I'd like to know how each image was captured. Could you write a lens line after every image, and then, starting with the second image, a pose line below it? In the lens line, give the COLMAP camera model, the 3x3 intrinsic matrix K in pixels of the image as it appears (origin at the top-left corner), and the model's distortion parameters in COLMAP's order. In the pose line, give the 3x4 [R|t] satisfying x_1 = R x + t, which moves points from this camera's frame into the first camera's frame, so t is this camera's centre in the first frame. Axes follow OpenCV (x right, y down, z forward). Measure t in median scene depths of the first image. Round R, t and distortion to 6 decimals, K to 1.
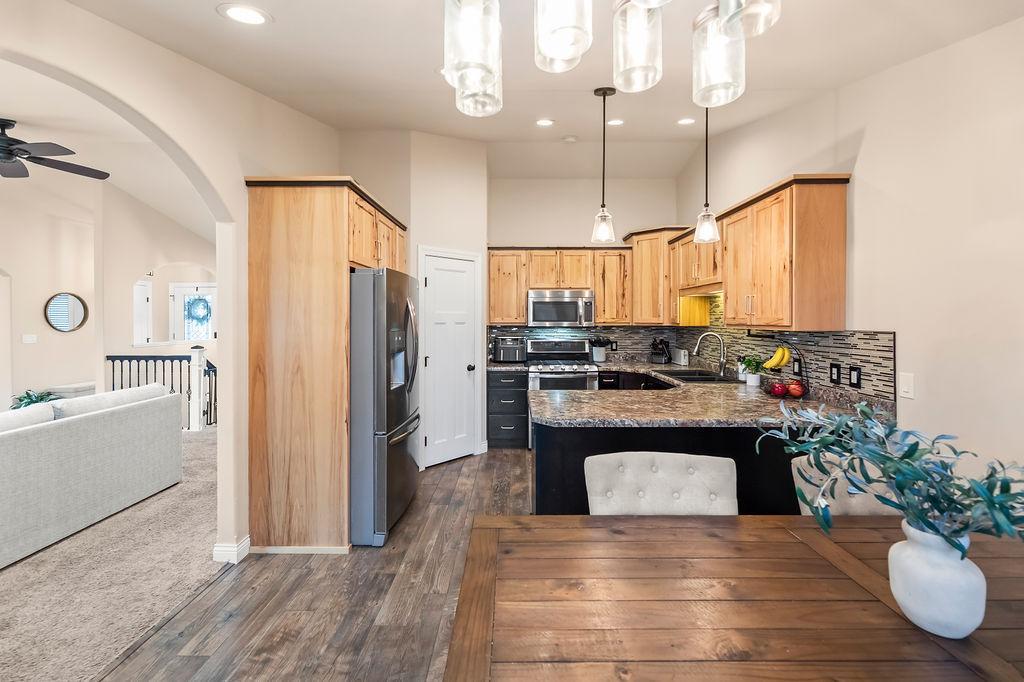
lens RADIAL K [[417.1, 0, 515.2], [0, 417.1, 323.5], [0, 0, 1]] dist [0.000692, 0.000272]
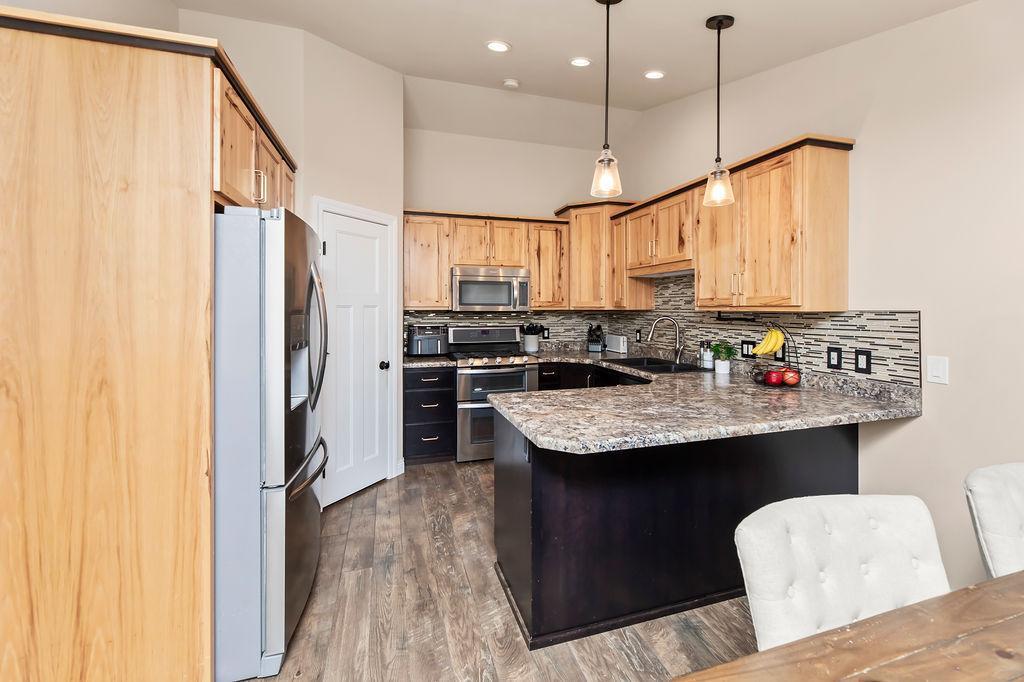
lens RADIAL K [[417.1, 0, 511.1], [0, 417.1, 311.1], [0, 0, 1]] dist [0.000692, 0.000272]
pose [[0.955964, -0.002295, 0.293476, -0.134687], [0.003593, 0.999986, -0.003884, 0.013643], [-0.293463, 0.004767, 0.955959, 0.255556]]
